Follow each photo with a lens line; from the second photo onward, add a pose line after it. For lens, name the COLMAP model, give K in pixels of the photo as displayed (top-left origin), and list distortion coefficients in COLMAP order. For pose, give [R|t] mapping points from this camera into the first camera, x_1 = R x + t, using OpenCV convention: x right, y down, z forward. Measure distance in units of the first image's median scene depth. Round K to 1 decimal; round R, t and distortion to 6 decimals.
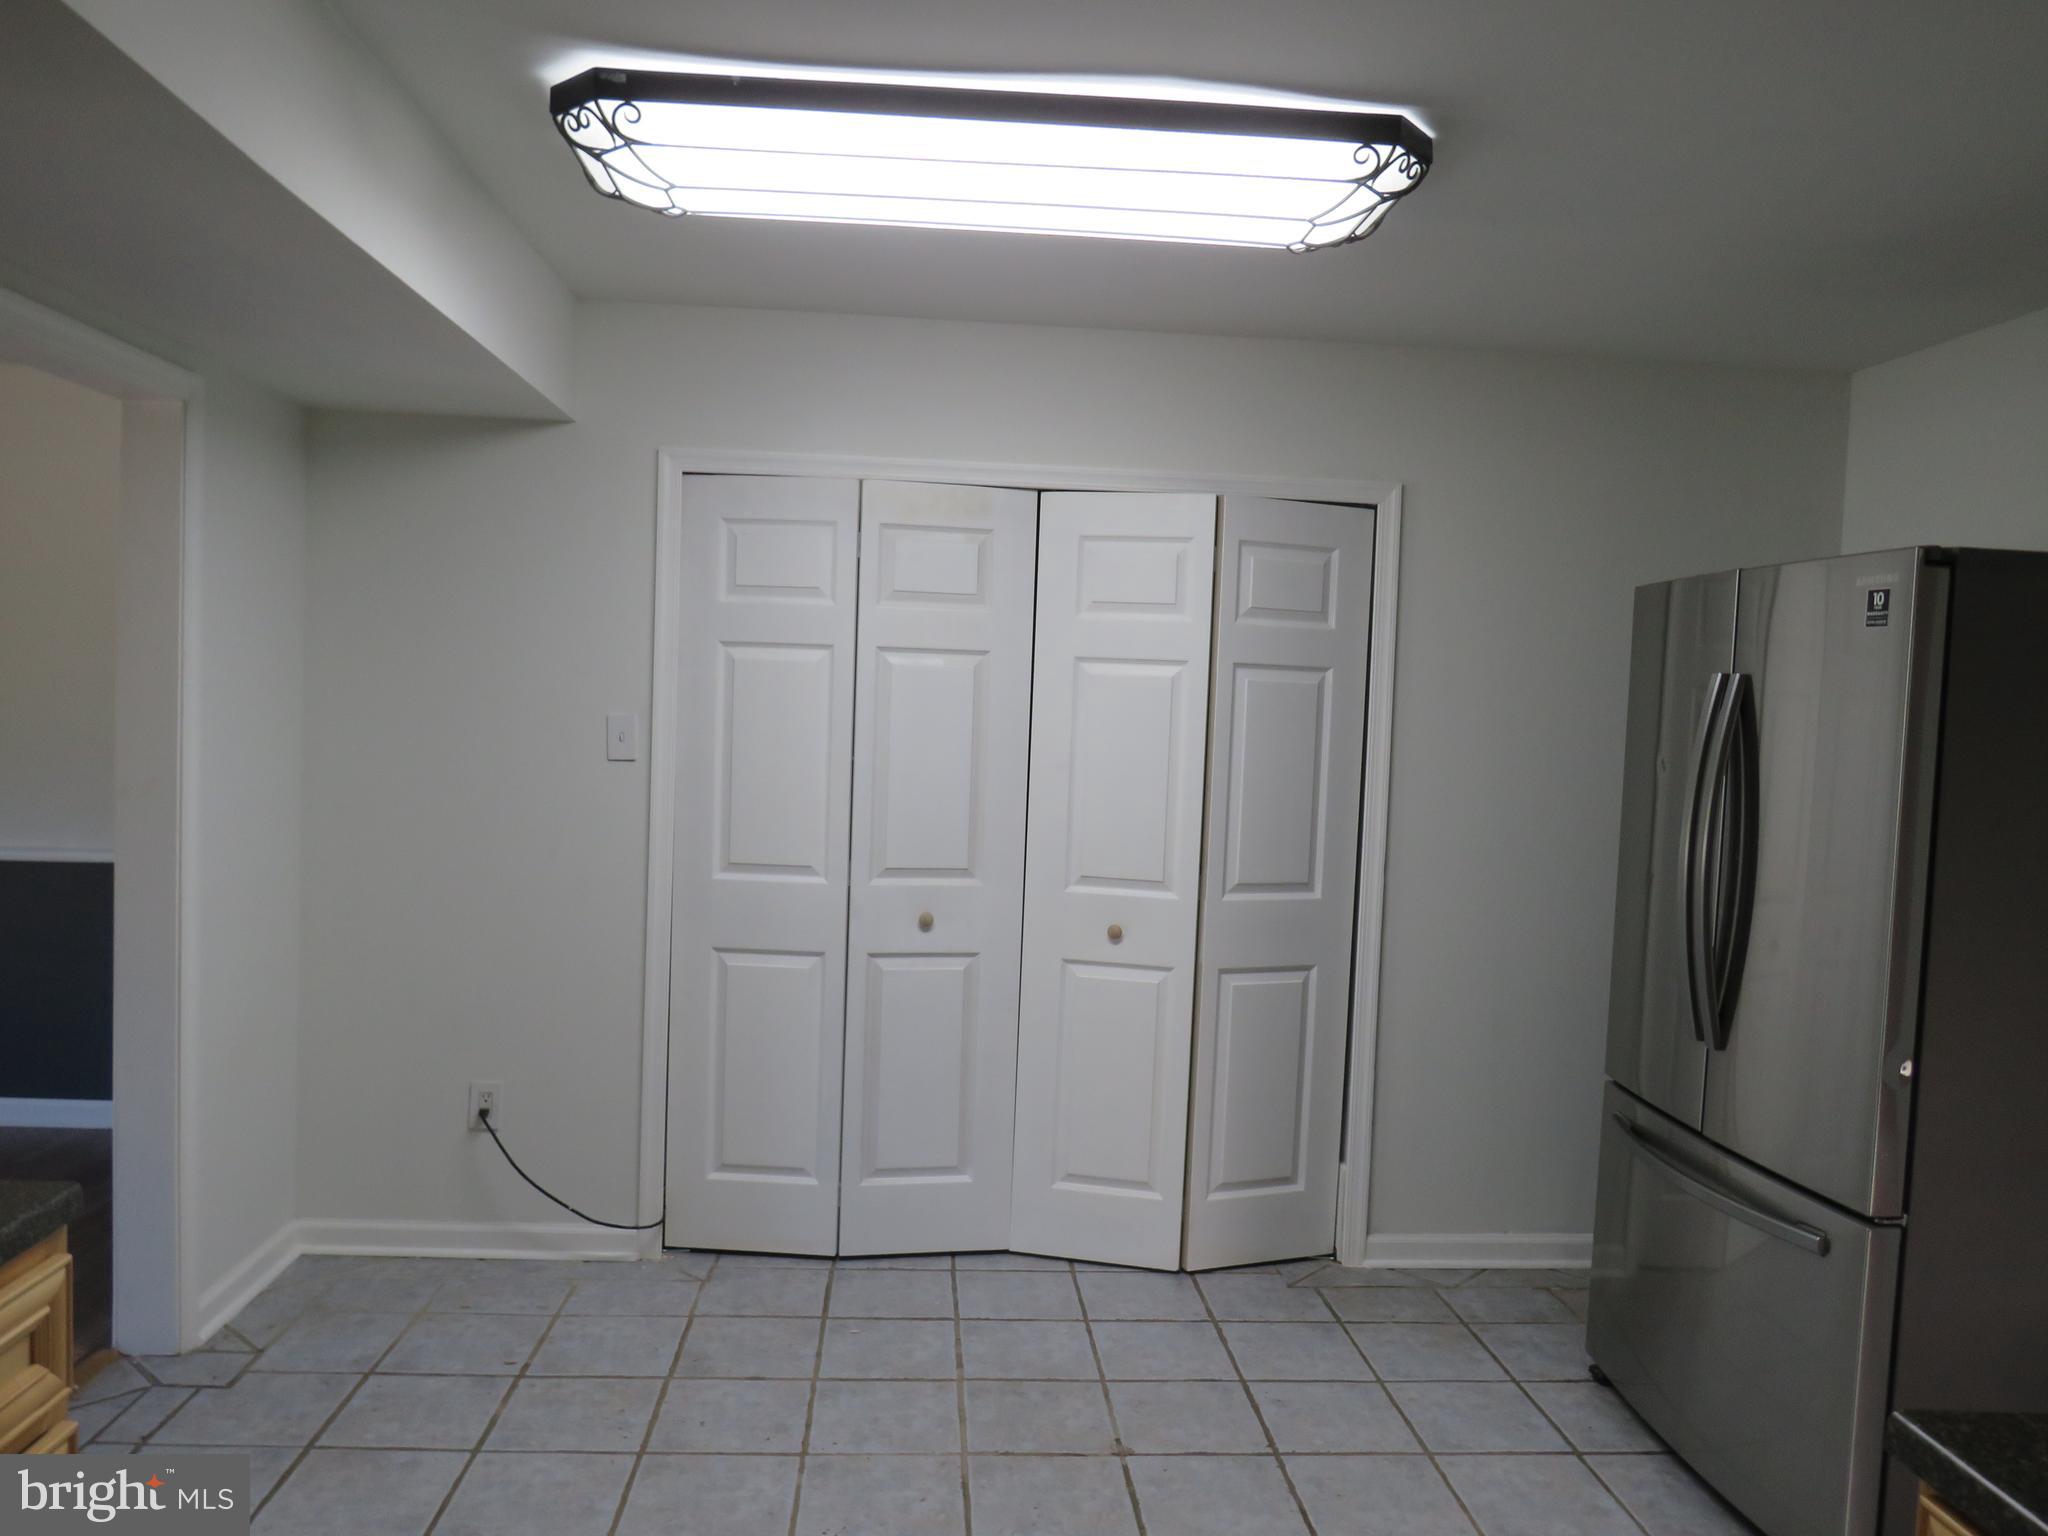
lens RADIAL K [[1503.8, 0, 1032.3], [0, 1503.8, 775.5], [0, 0, 1]] dist [-0.012963, 0.014128]
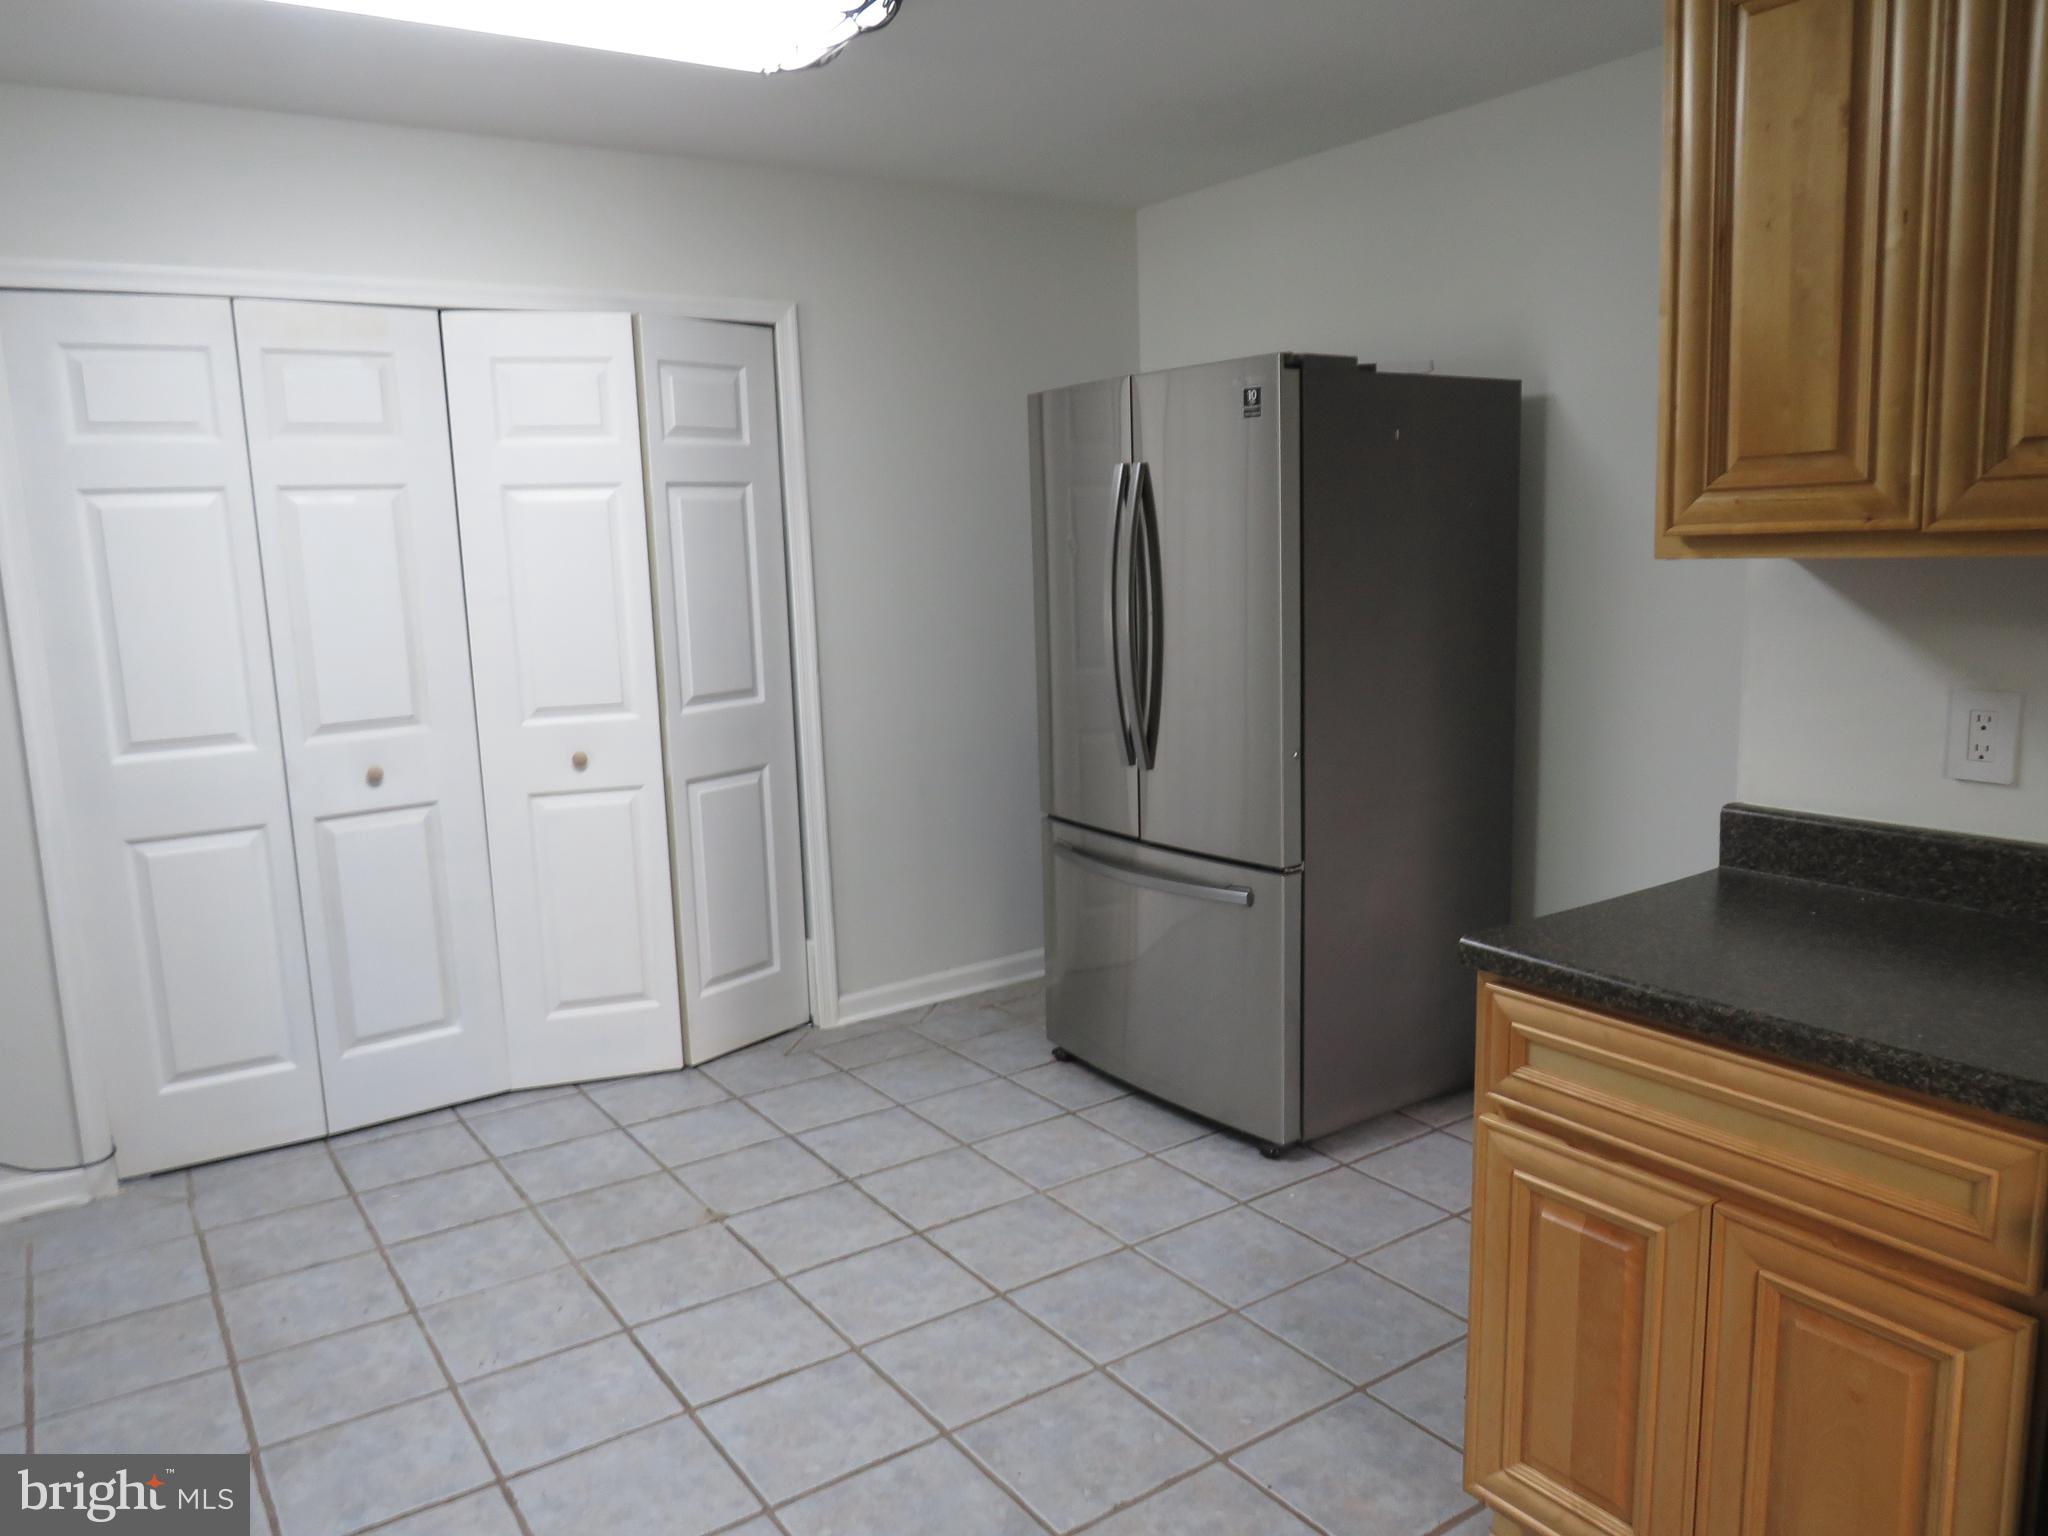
lens RADIAL K [[1484.6, 0, 1056.2], [0, 1484.6, 771.4], [0, 0, 1]] dist [-0.030624, 0.001446]
pose [[0.855310, -0.147156, 0.496779, -0.170330], [0.092742, 0.986816, 0.132641, 0.010606], [-0.509749, -0.067377, 0.857681, -0.014551]]
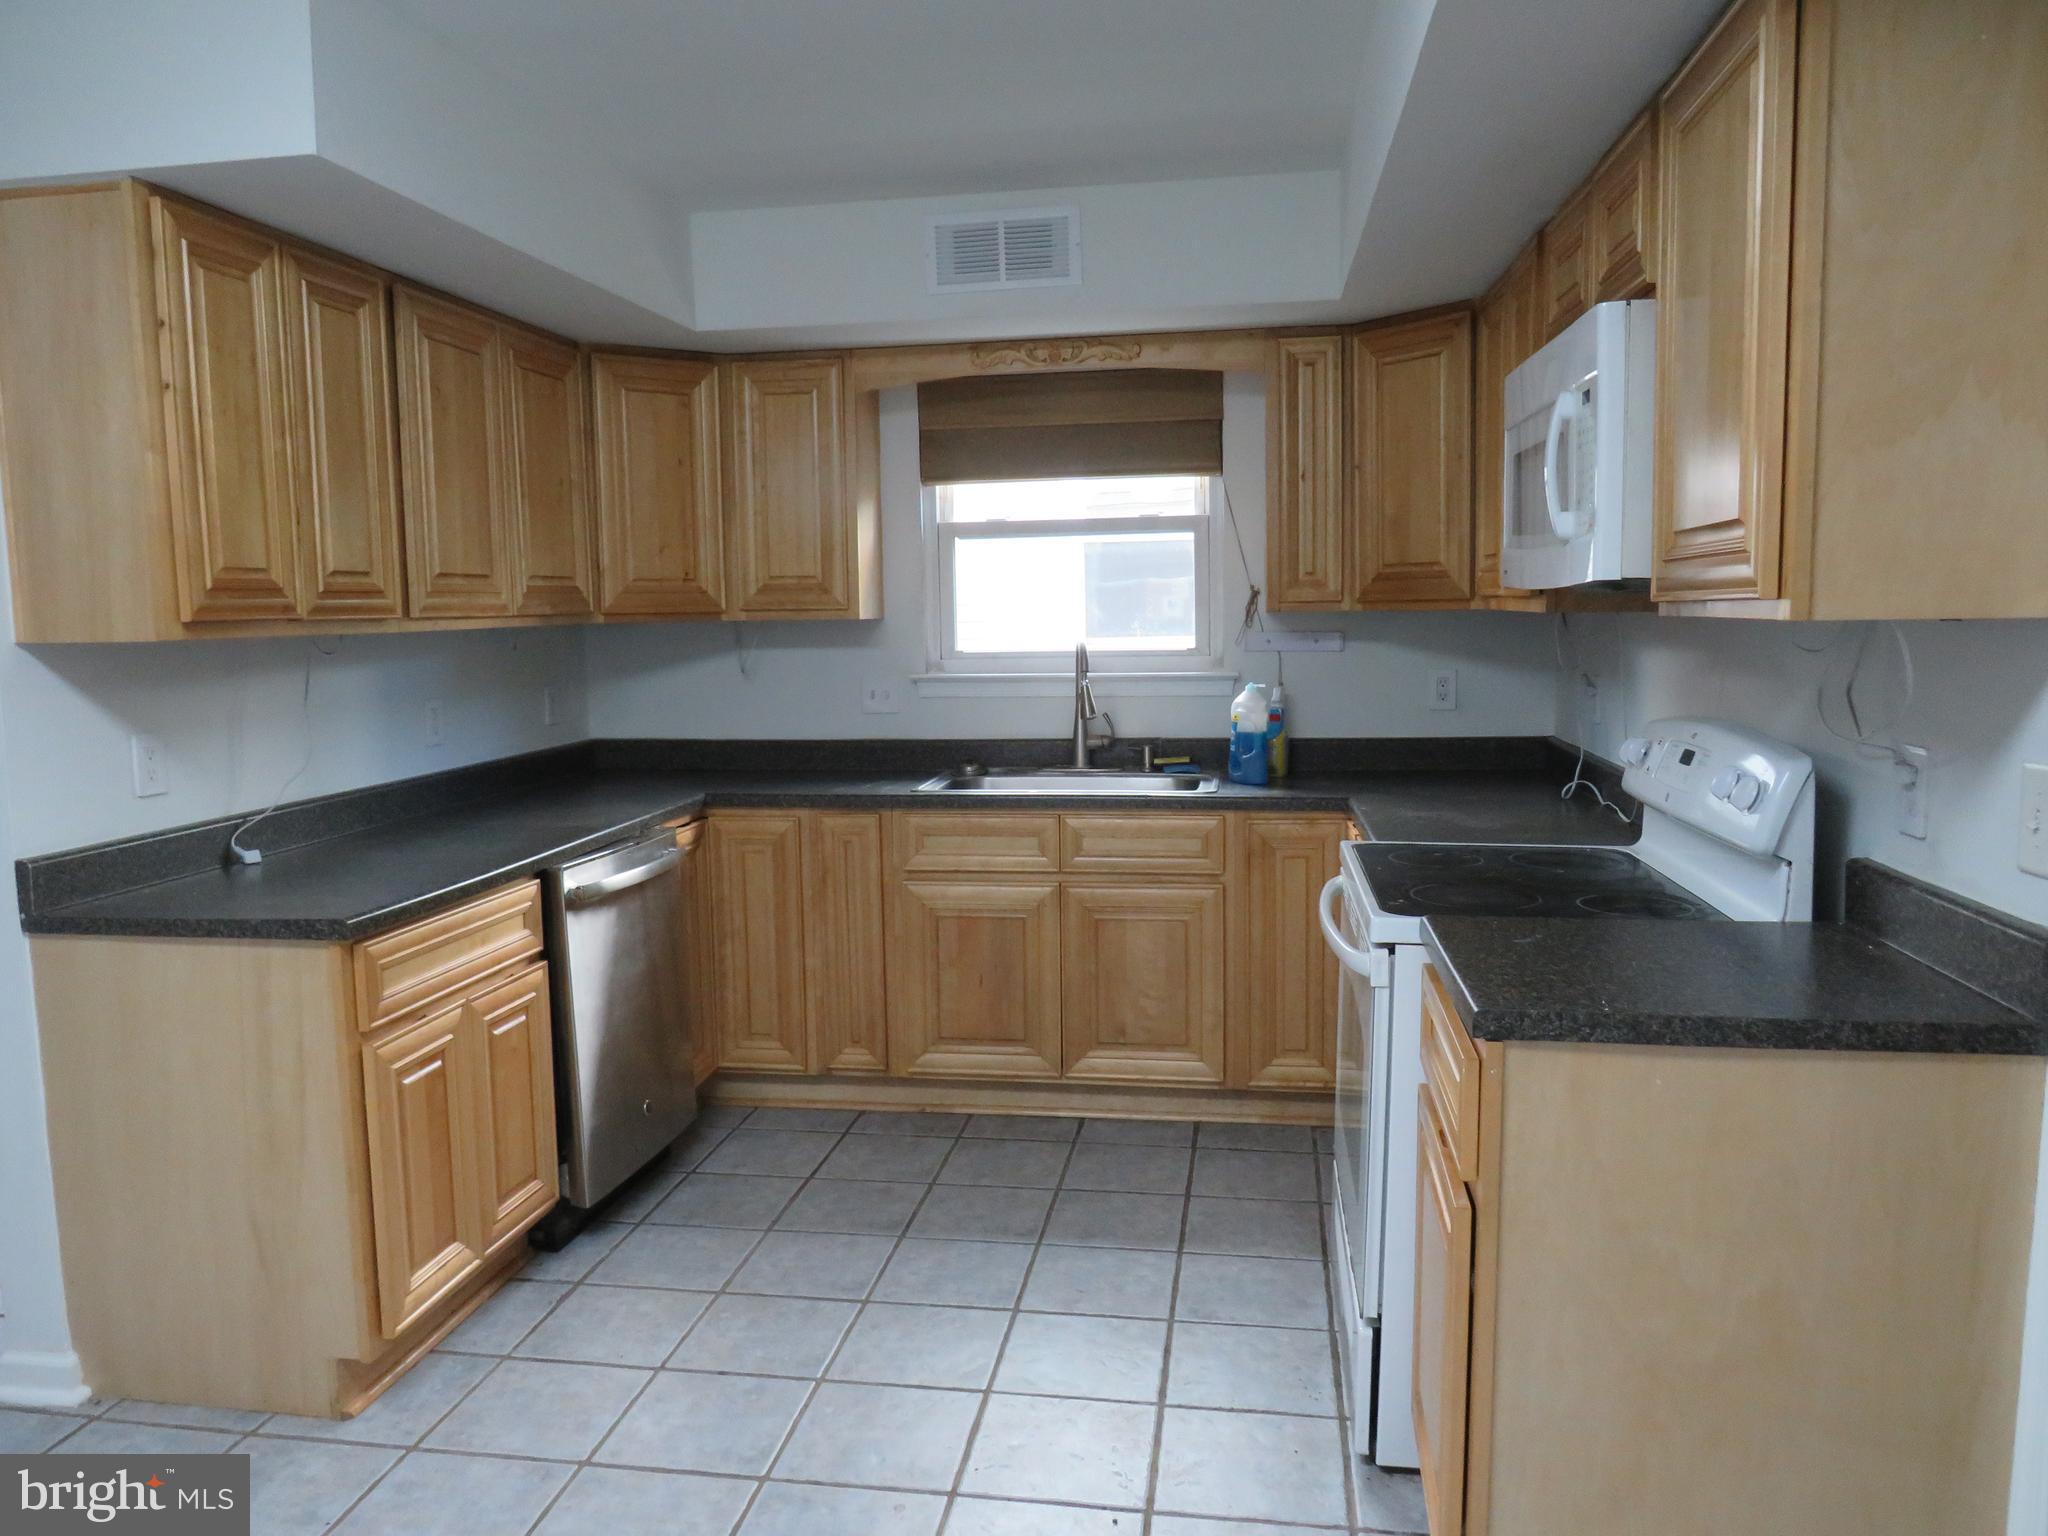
lens RADIAL K [[1443.8, 0, 1028.9], [0, 1443.8, 768.8], [0, 0, 1]] dist [-0.028366, -0.002218]
pose [[-0.975736, -0.048108, 0.213602, -0.242787], [-0.011309, 0.985335, 0.170258, -0.033780], [-0.218660, 0.163711, -0.961970, 0.906481]]
